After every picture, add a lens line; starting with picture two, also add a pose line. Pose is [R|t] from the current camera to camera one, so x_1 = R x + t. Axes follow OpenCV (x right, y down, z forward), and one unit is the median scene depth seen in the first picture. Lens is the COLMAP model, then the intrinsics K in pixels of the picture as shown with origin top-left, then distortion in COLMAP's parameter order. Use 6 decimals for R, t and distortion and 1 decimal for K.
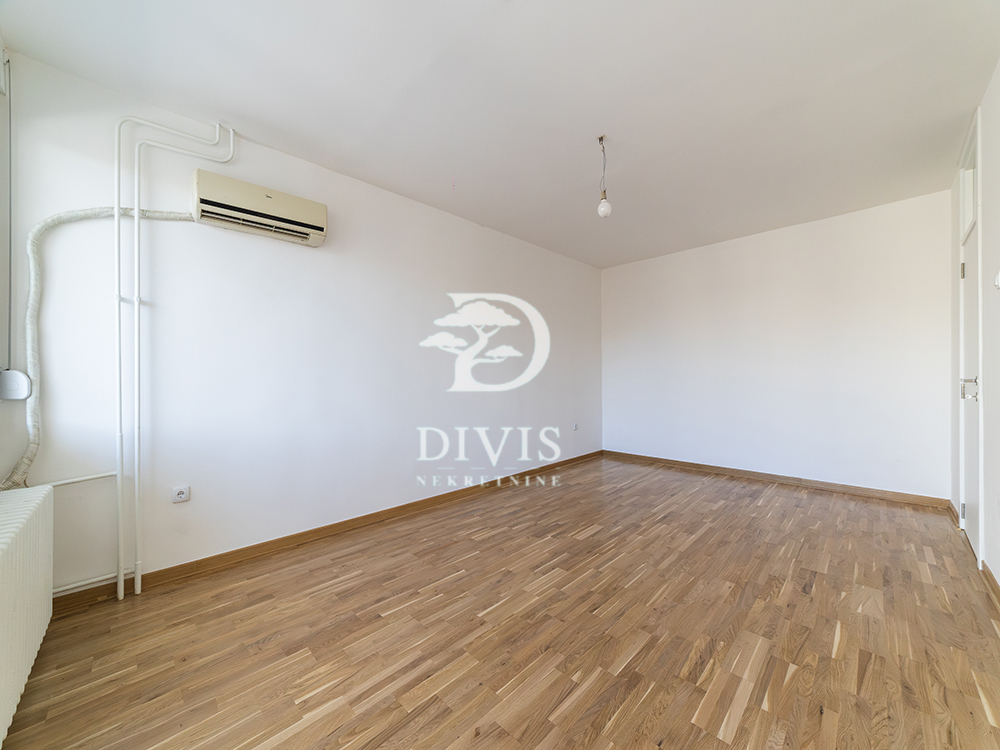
lens RADIAL K [[383.6, 0, 503.9], [0, 383.6, 375.9], [0, 0, 1]] dist [-0.026255, 0.010243]
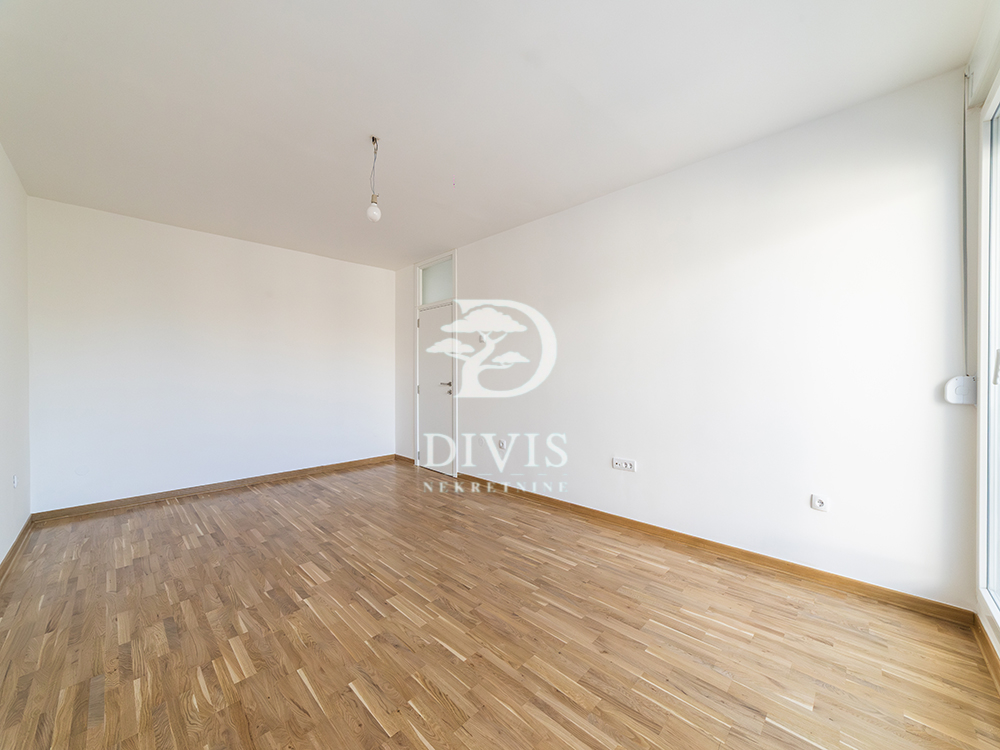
lens RADIAL K [[383.6, 0, 503.9], [0, 383.6, 375.9], [0, 0, 1]] dist [-0.026255, 0.010243]
pose [[-0.013995, 0.003213, 0.999897, -0.704548], [0.001396, 0.999994, -0.003194, -0.022013], [-0.999901, 0.001351, -0.013999, 0.678251]]
